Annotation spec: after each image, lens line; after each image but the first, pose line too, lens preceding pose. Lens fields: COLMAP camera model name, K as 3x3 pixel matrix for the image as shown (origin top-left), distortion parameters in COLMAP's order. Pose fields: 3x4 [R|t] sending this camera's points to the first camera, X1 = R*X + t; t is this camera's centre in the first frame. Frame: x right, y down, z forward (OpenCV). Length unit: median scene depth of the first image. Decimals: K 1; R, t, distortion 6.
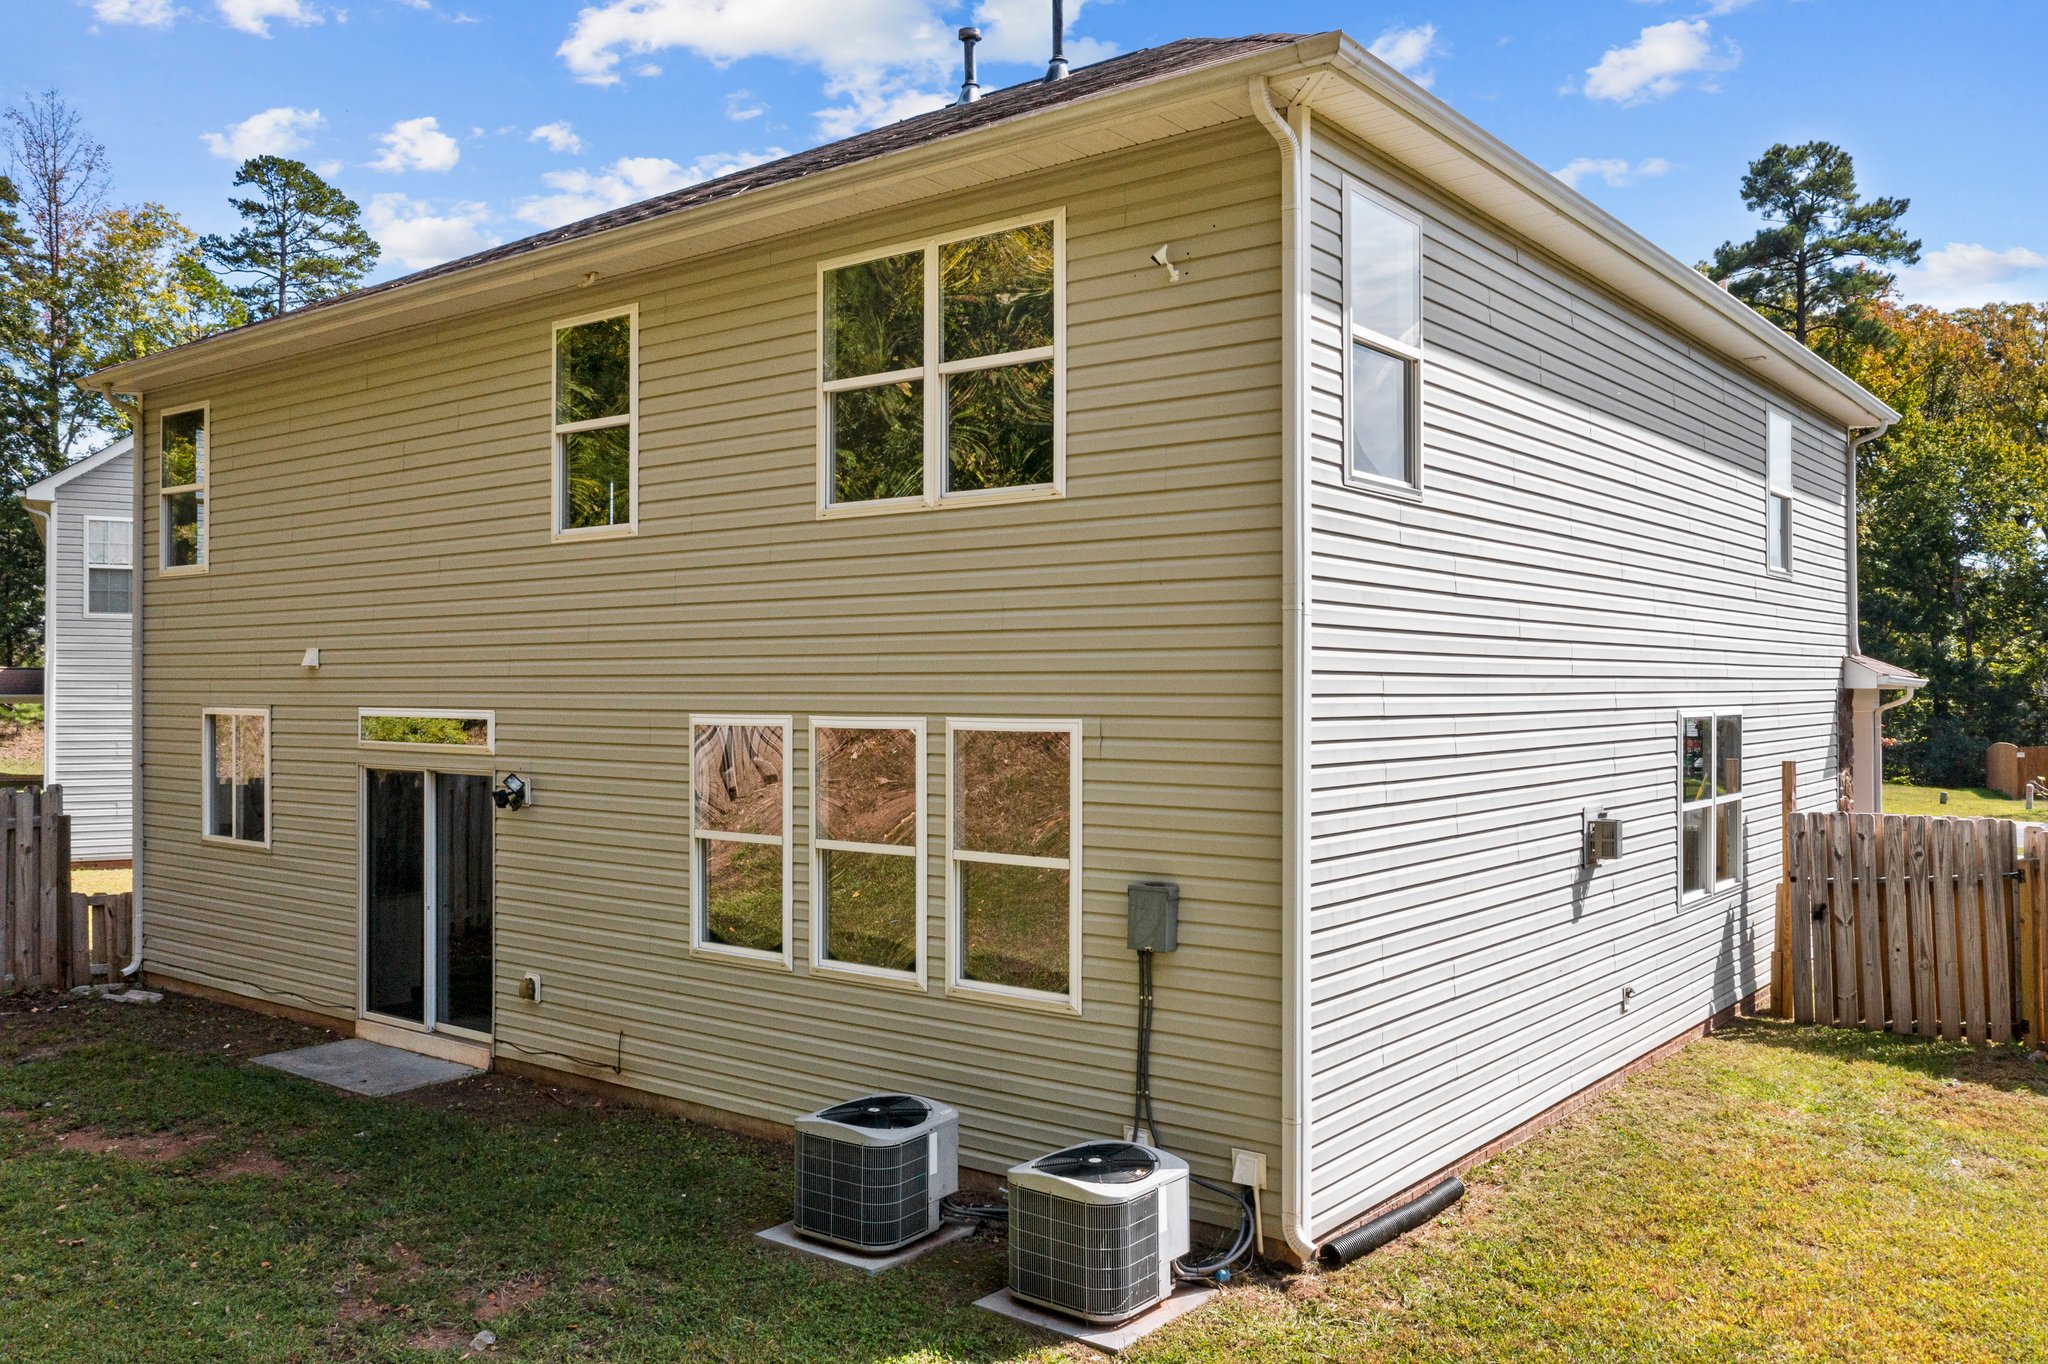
lens RADIAL K [[1638.8, 0, 1030.8], [0, 1638.8, 673.6], [0, 0, 1]] dist [-0.002873, 0.007065]
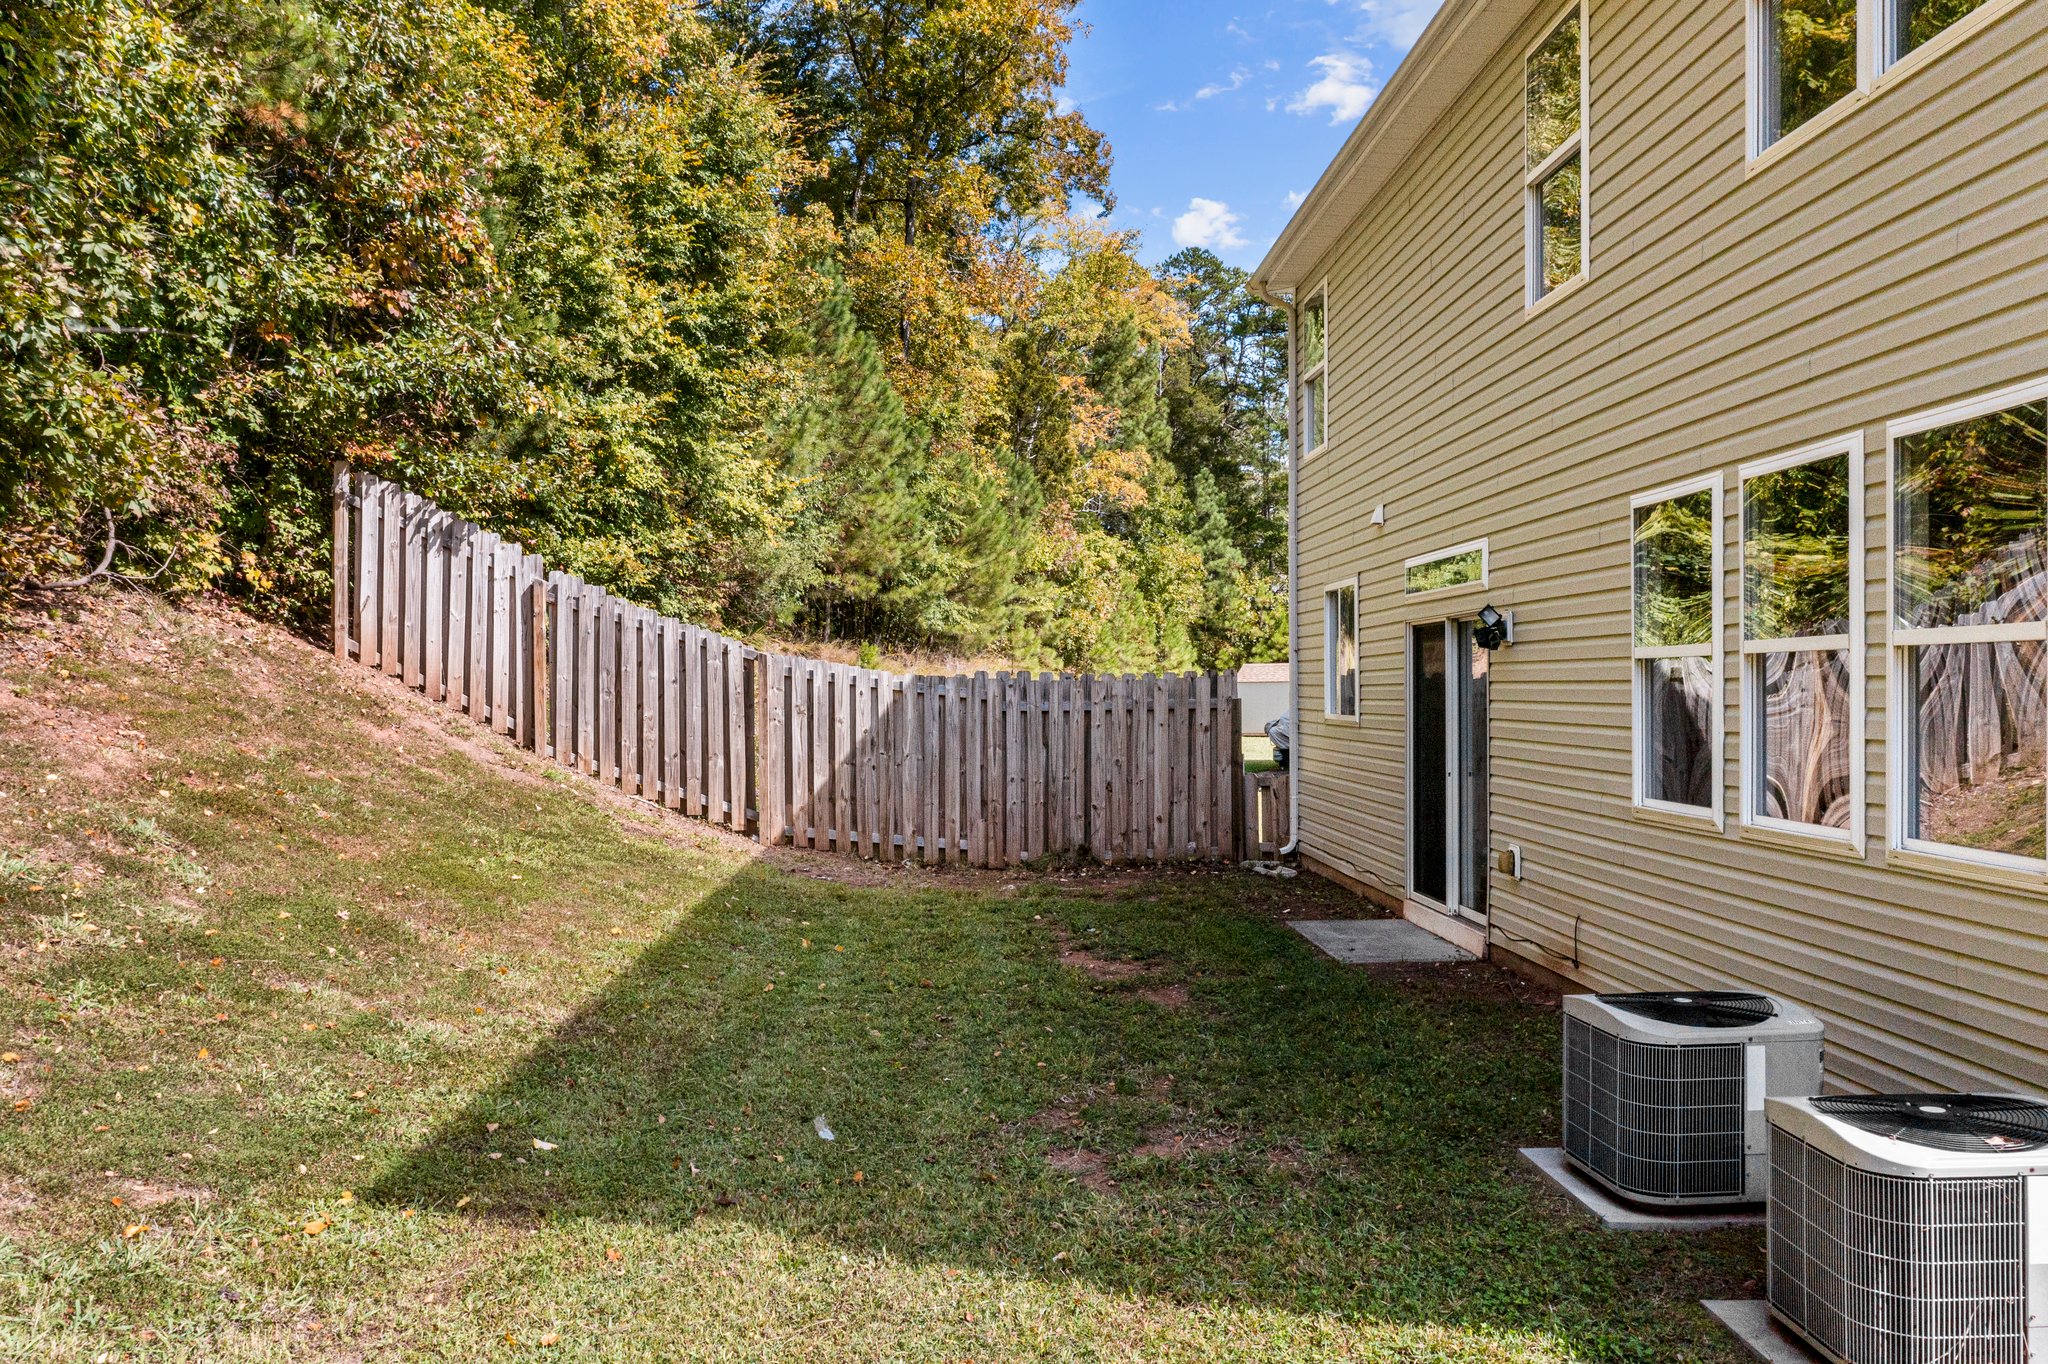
lens RADIAL K [[1638.8, 0, 1030.8], [0, 1638.8, 673.6], [0, 0, 1]] dist [-0.002873, 0.007065]
pose [[0.650543, -0.009588, -0.759409, 0.151314], [0.006523, 0.999954, -0.007037, 0.088836], [0.759442, -0.000376, 0.650575, 0.239699]]
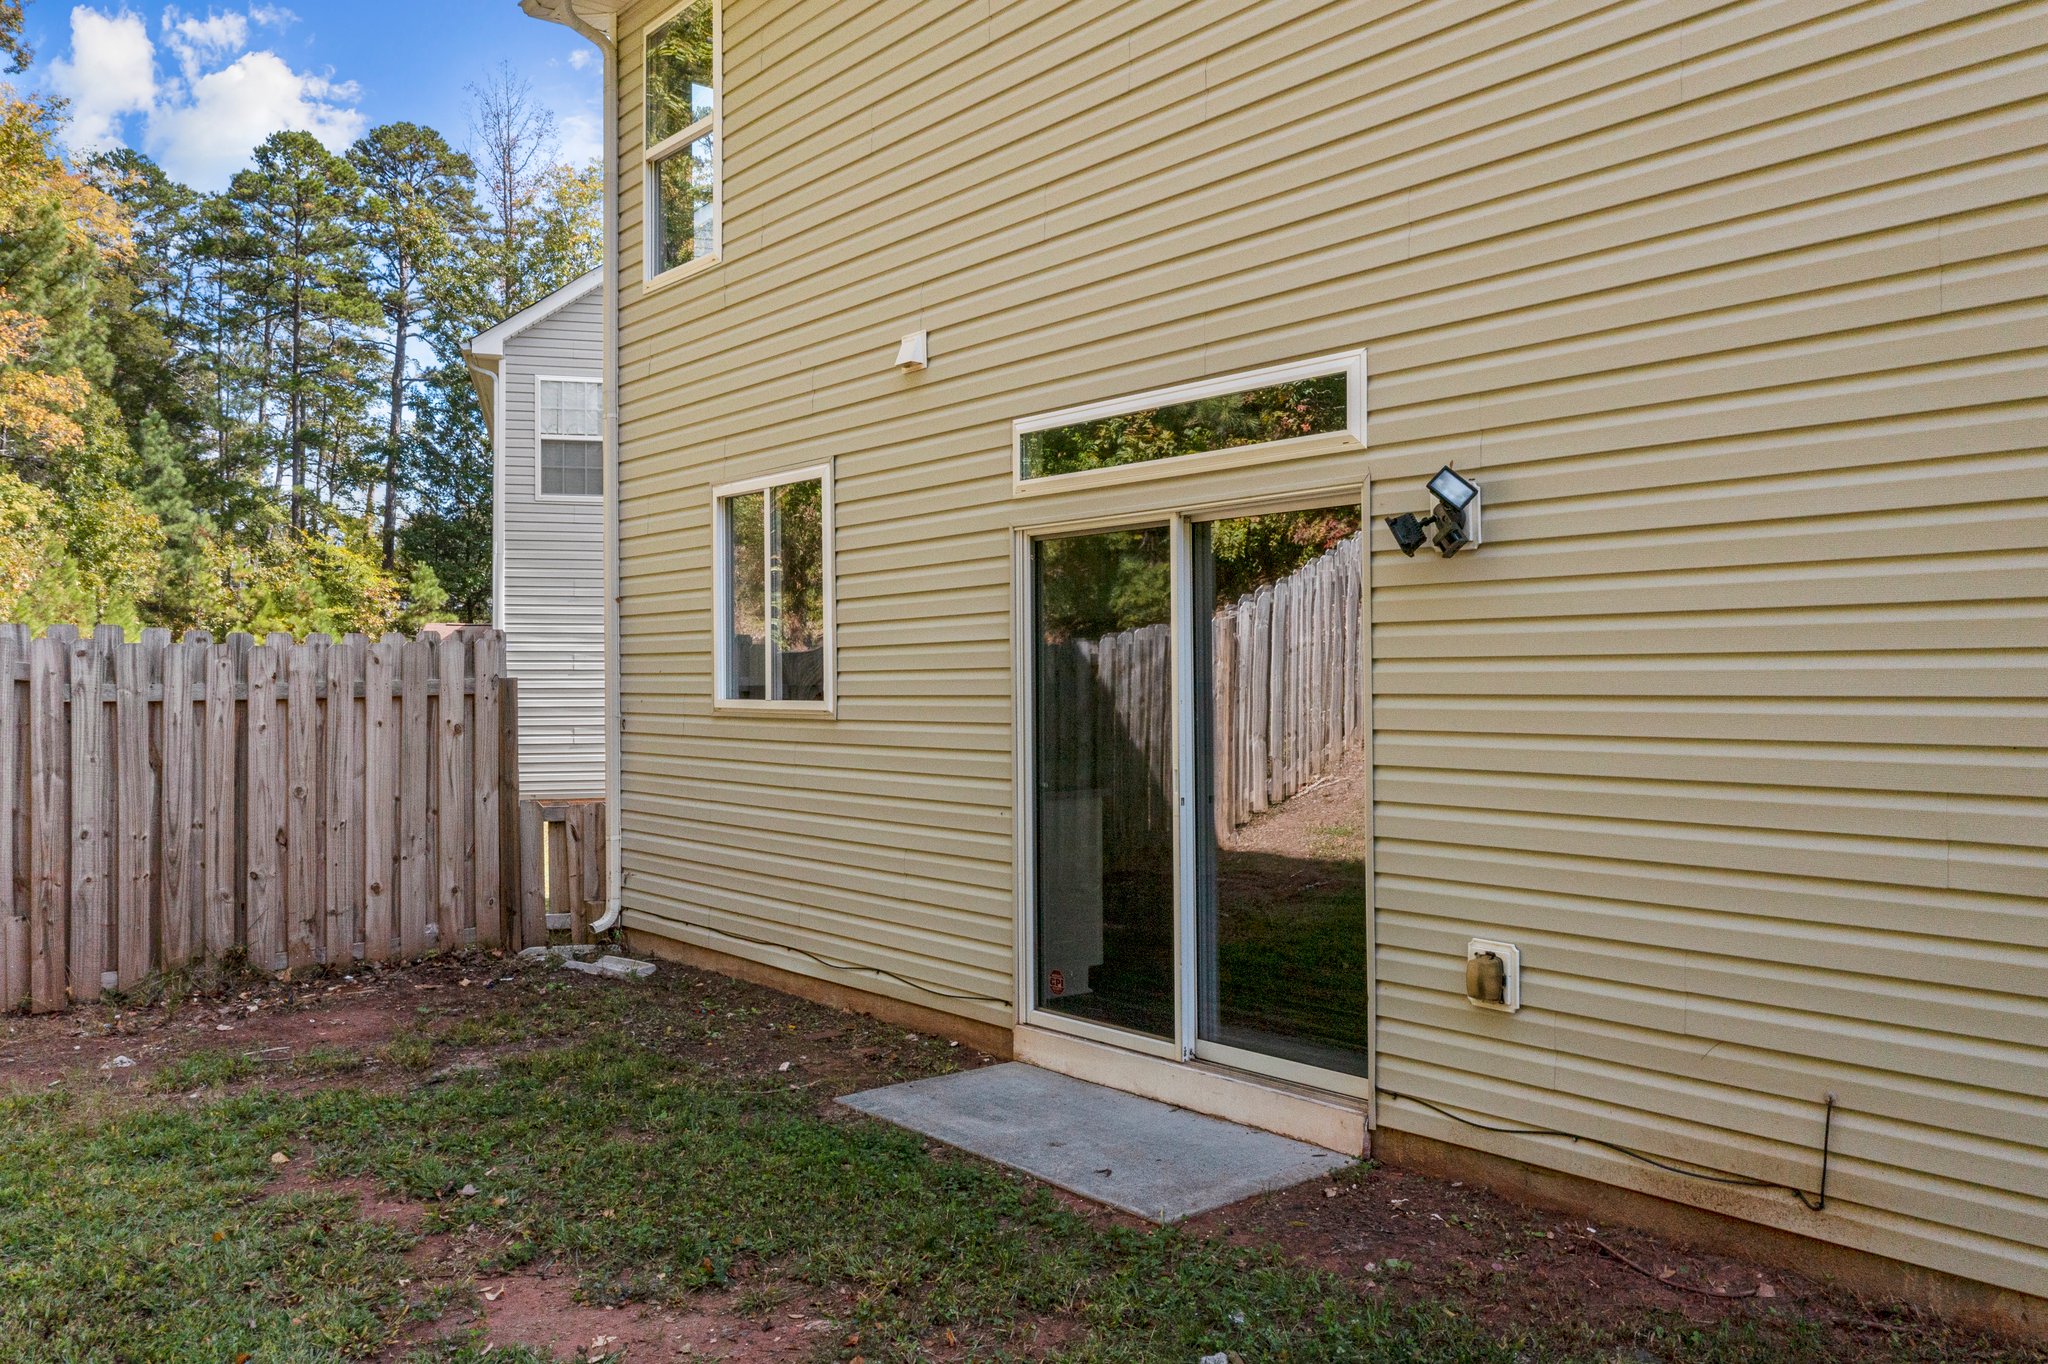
lens RADIAL K [[1618.6, 0, 1025.3], [0, 1618.6, 665.1], [0, 0, 1]] dist [-0.007341, 0.000228]
pose [[0.973409, -0.008405, -0.228919, -0.289203], [0.007096, 0.999953, -0.006539, 0.100634], [0.228963, 0.004740, 0.973424, 0.501521]]
